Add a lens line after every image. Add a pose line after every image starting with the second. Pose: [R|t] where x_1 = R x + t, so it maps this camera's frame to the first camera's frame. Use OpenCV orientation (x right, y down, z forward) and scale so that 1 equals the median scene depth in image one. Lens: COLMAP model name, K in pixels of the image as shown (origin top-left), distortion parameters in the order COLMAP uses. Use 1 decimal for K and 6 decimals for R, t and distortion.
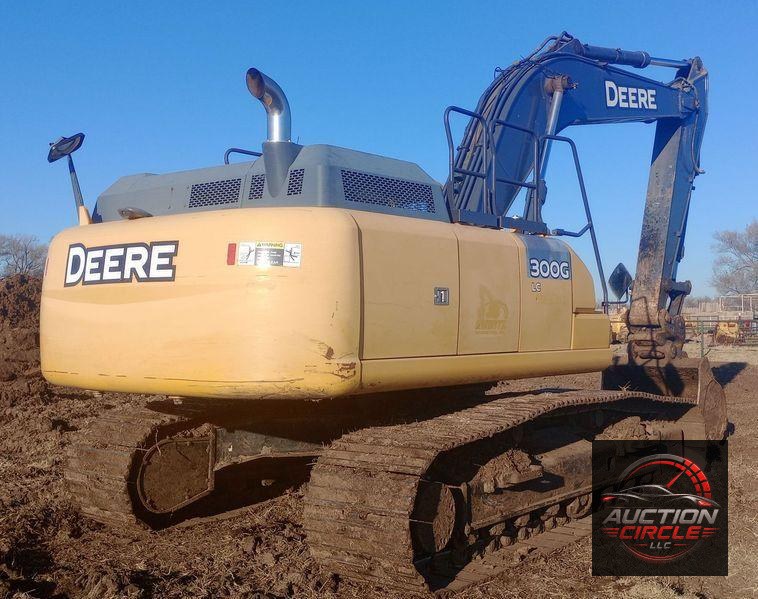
lens RADIAL K [[899.0, 0, 377.2], [0, 899.0, 294.7], [0, 0, 1]] dist [0.004632, 0.000000]
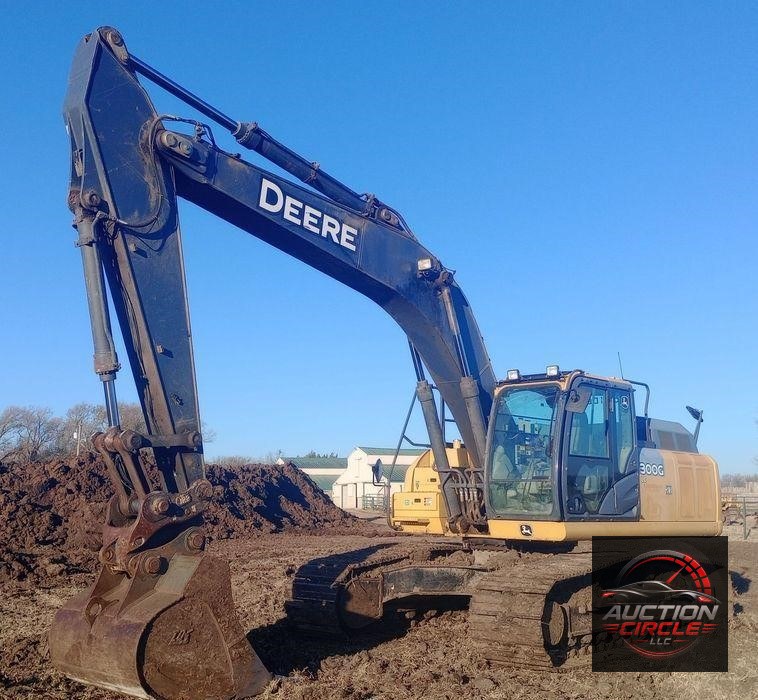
lens RADIAL K [[938.5, 0, 317.6], [0, 938.5, 359.1], [0, 0, 1]] dist [0.049707, 0.000000]
pose [[0.996622, -0.002448, -0.082088, -0.157362], [-0.007147, 0.993178, -0.116386, -0.019155], [0.081813, 0.116579, 0.989806, -0.569244]]
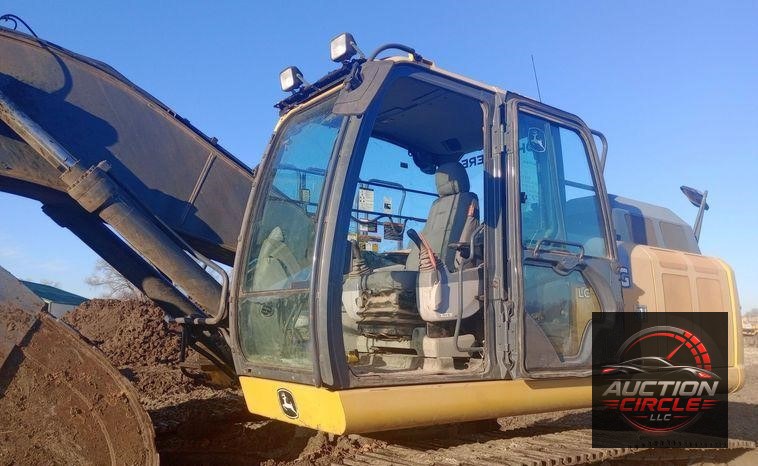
lens RADIAL K [[619.6, 0, 376.5], [0, 619.6, 230.8], [0, 0, 1]] dist [0.040815, 0.002525]
pose [[0.980098, -0.025759, -0.196837, 0.181292], [0.002555, 0.993101, -0.117238, 0.002601], [0.198499, 0.114402, 0.973402, 0.471701]]
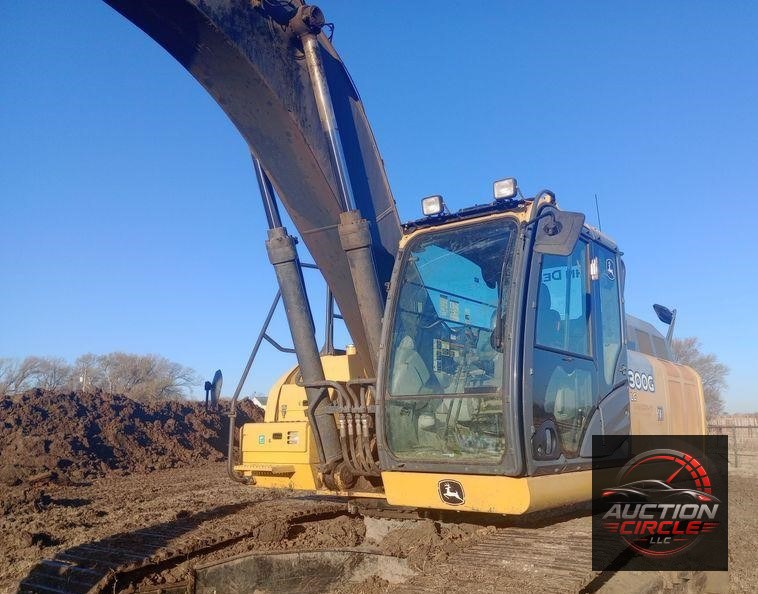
lens RADIAL K [[710.3, 0, 412.7], [0, 710.3, 320.1], [0, 0, 1]] dist [-0.006582, 0.000000]
pose [[0.995617, 0.009826, 0.093008, -0.045835], [0.001408, 0.992778, -0.119955, 0.002025], [-0.093515, 0.119560, 0.988413, 0.321364]]
